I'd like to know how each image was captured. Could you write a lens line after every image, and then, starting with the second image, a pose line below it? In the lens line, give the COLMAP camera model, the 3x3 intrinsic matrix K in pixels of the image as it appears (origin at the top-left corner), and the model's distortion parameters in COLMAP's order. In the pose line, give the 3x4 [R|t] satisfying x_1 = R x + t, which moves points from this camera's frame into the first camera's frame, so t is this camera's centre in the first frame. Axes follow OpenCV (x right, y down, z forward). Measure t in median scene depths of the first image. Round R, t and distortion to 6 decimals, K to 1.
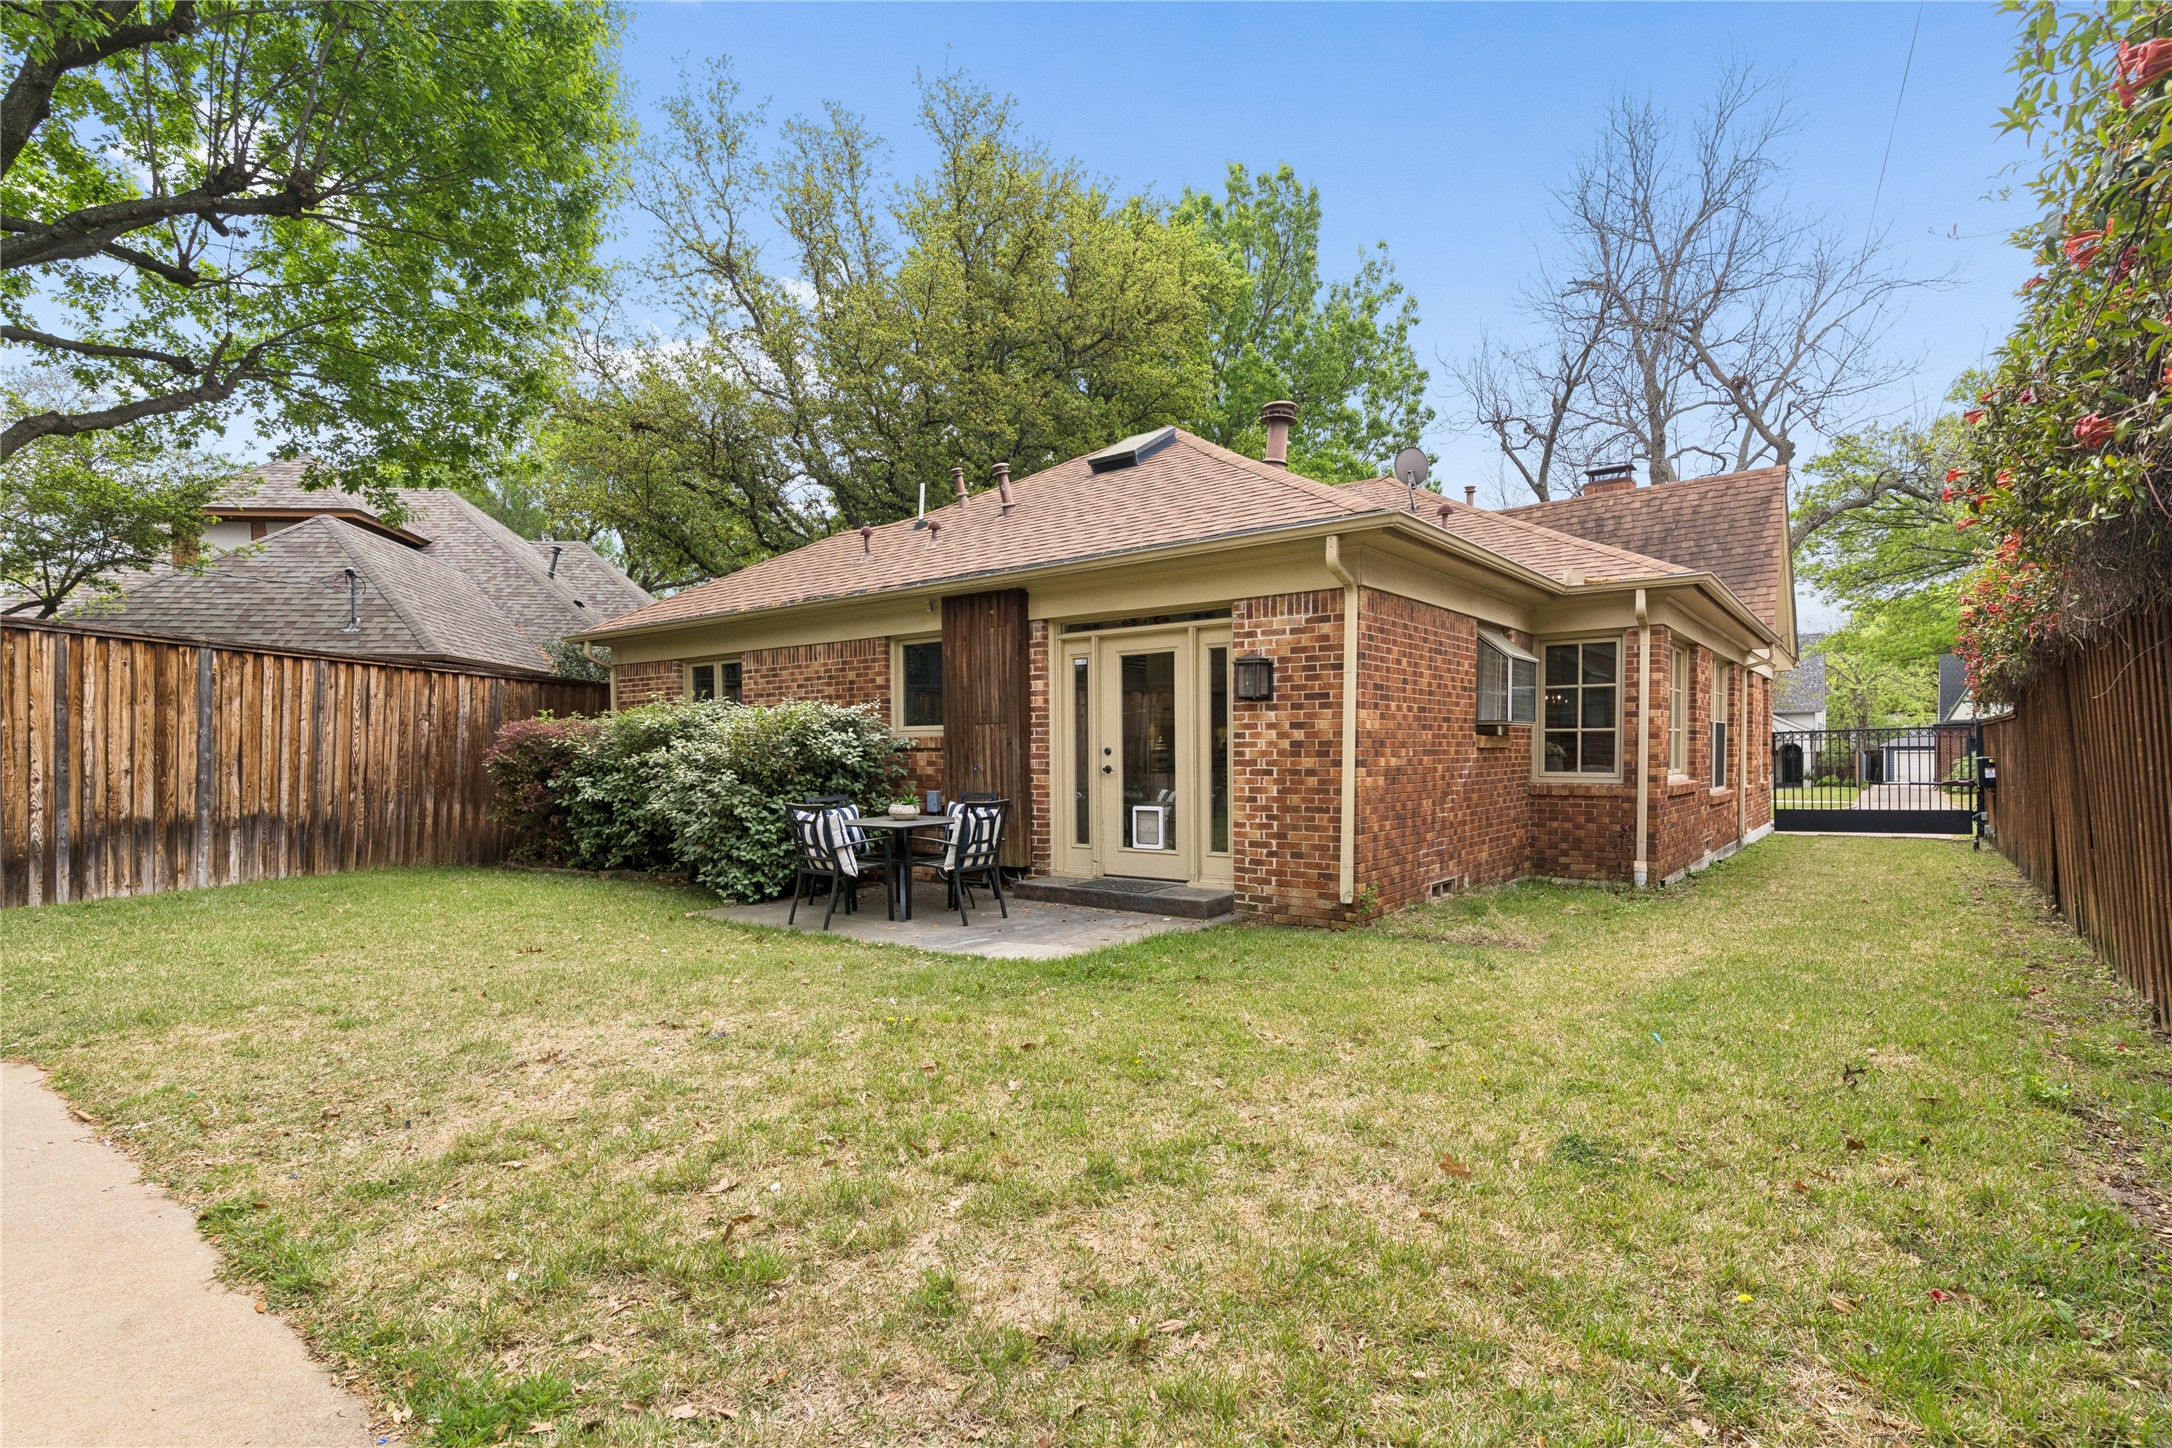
lens RADIAL K [[1046.5, 0, 1086.0], [0, 1046.5, 724.0], [0, 0, 1]] dist [0.000151, 0.000139]
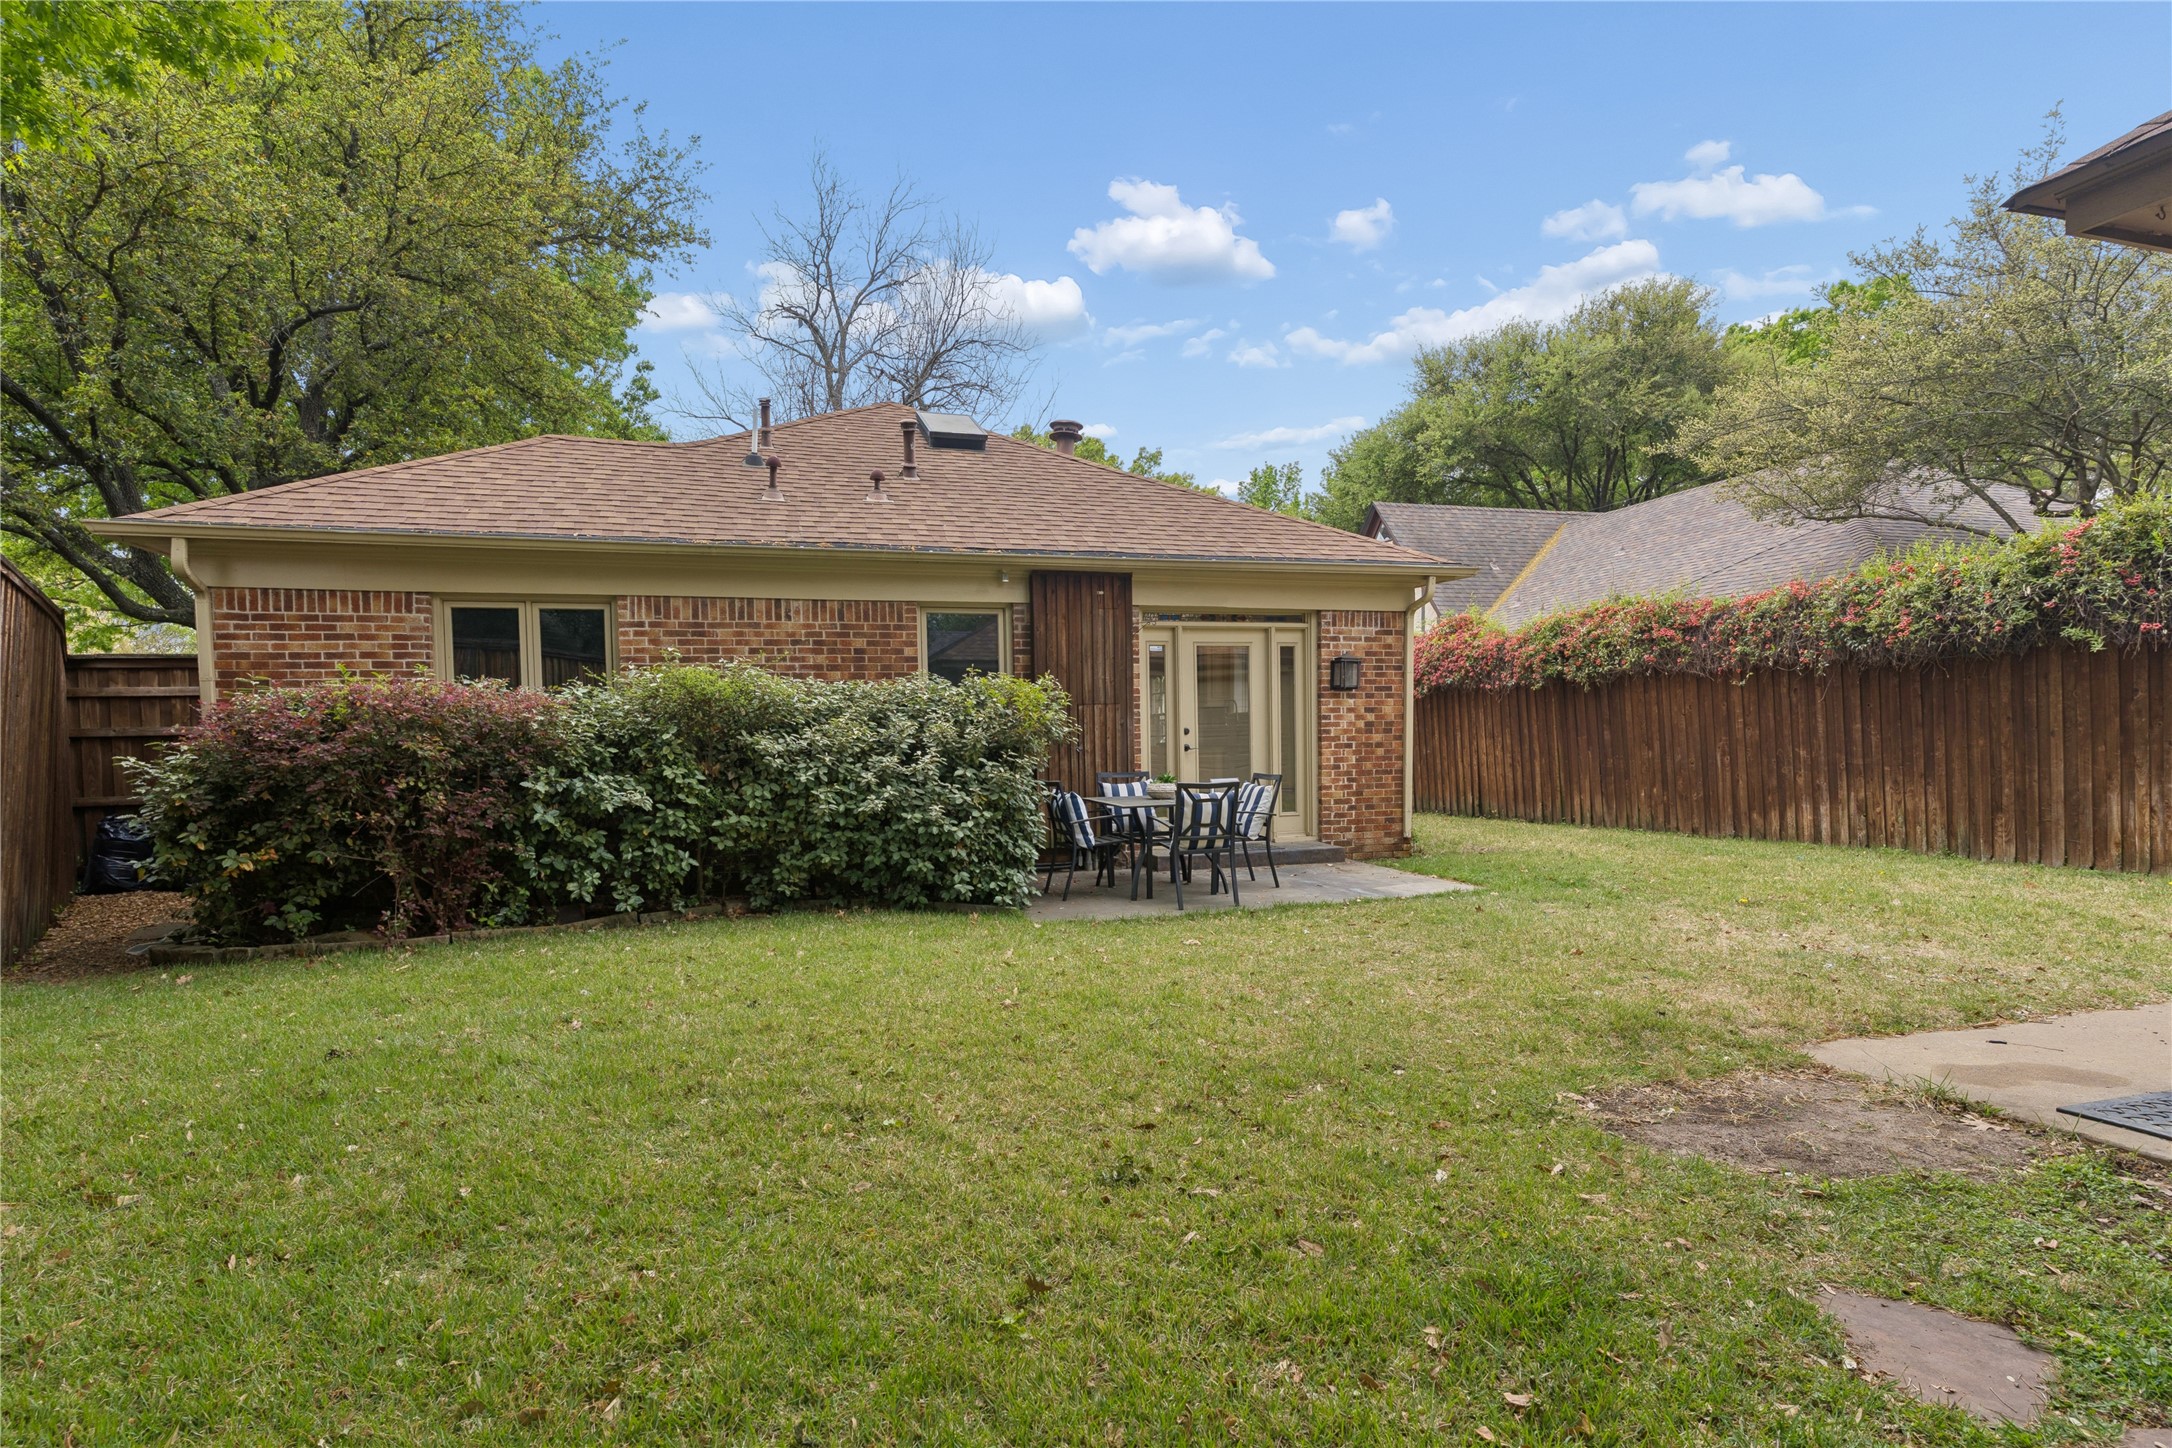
lens RADIAL K [[1046.5, 0, 1086.0], [0, 1046.5, 724.0], [0, 0, 1]] dist [0.000151, 0.000139]
pose [[0.582827, 0.004658, 0.812583, -1.080172], [-0.009098, 0.999958, 0.000794, 0.021166], [-0.812545, -0.007855, 0.582845, 0.505952]]
